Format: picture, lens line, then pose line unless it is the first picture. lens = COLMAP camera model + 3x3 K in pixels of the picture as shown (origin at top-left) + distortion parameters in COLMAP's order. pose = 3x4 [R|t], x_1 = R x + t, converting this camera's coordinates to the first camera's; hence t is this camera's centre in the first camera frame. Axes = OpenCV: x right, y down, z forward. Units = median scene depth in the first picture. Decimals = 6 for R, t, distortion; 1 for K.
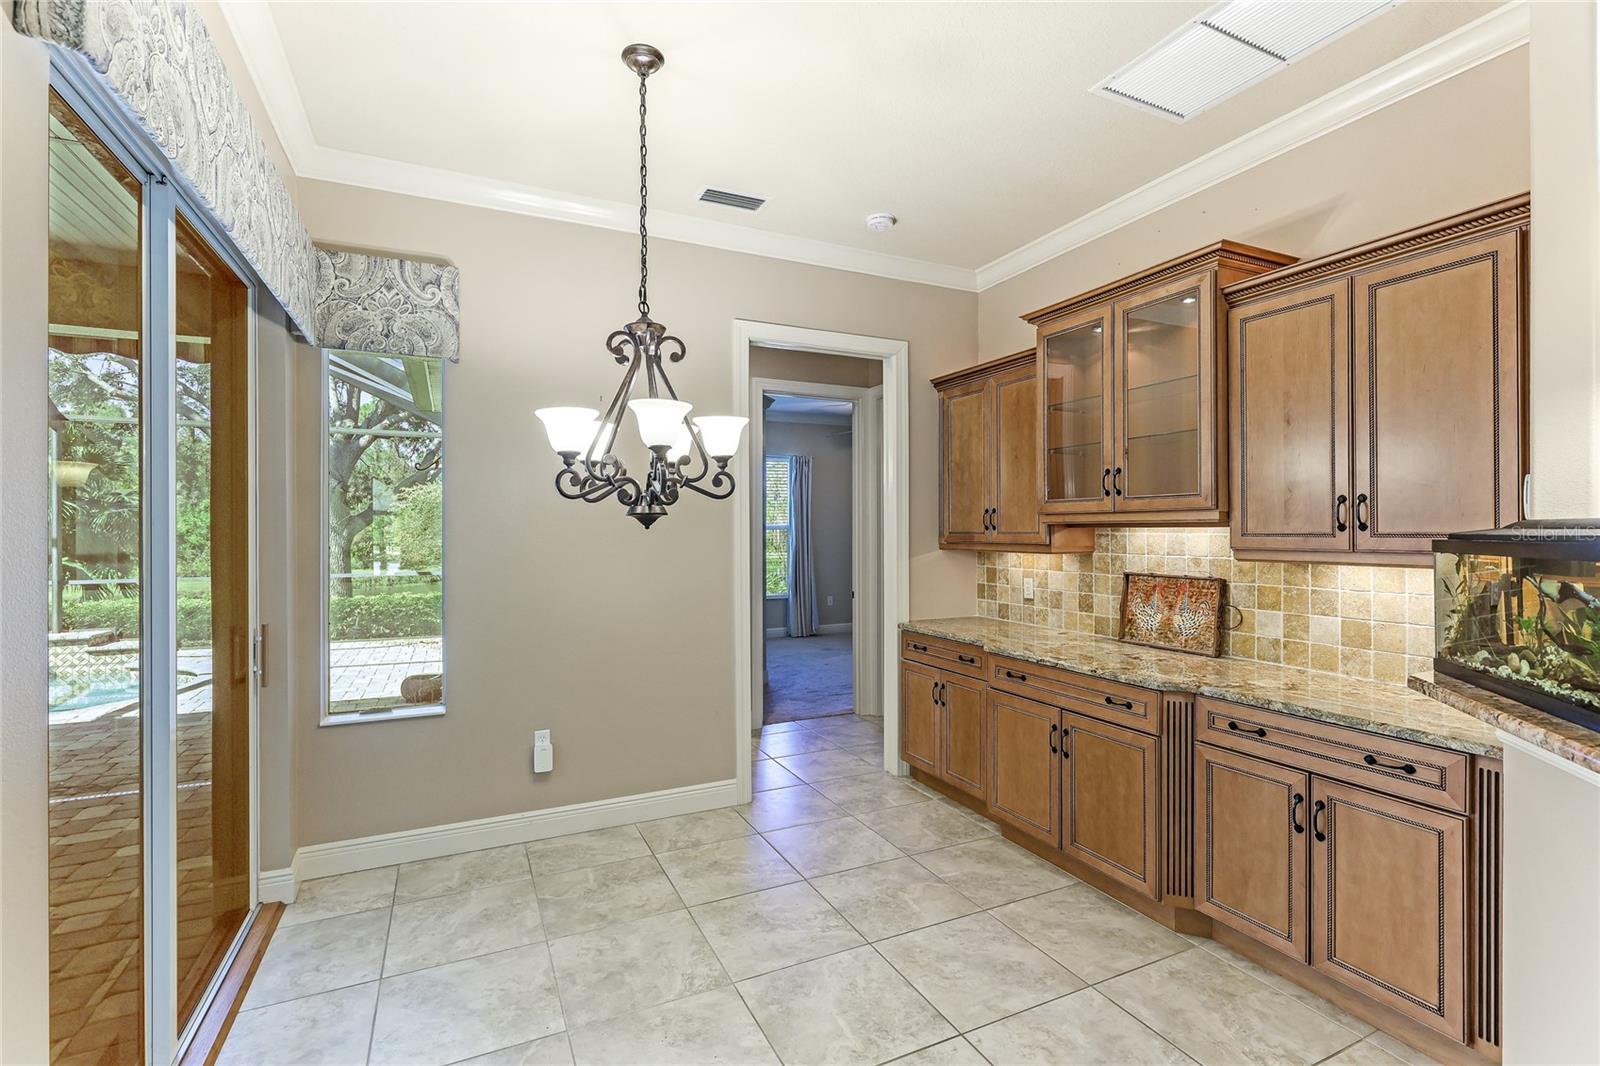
lens RADIAL K [[731.6, 0, 797.0], [0, 731.6, 527.4], [0, 0, 1]] dist [0.002603, -0.000203]
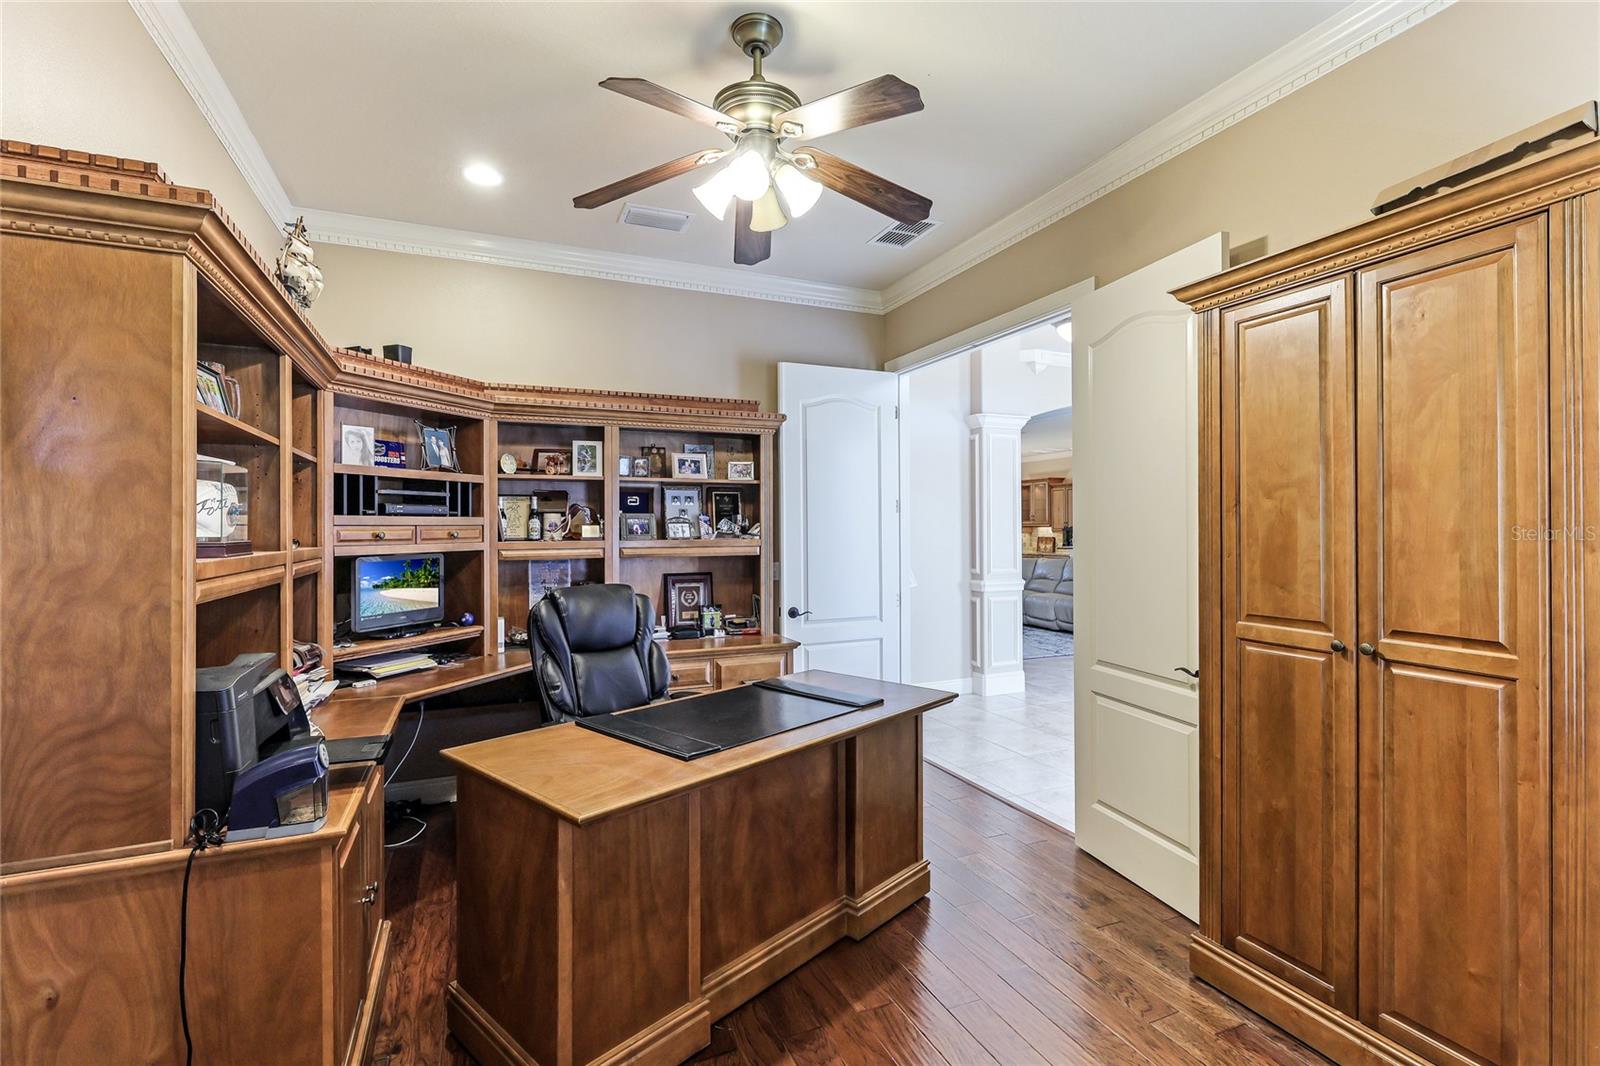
lens RADIAL K [[731.6, 0, 797.0], [0, 731.6, 527.4], [0, 0, 1]] dist [0.002603, -0.000203]
pose [[0.999823, -0.001432, -0.018755, -0.924076], [0.001520, 0.999988, 0.004659, -0.020880], [0.018748, -0.004687, 0.999813, -3.426947]]
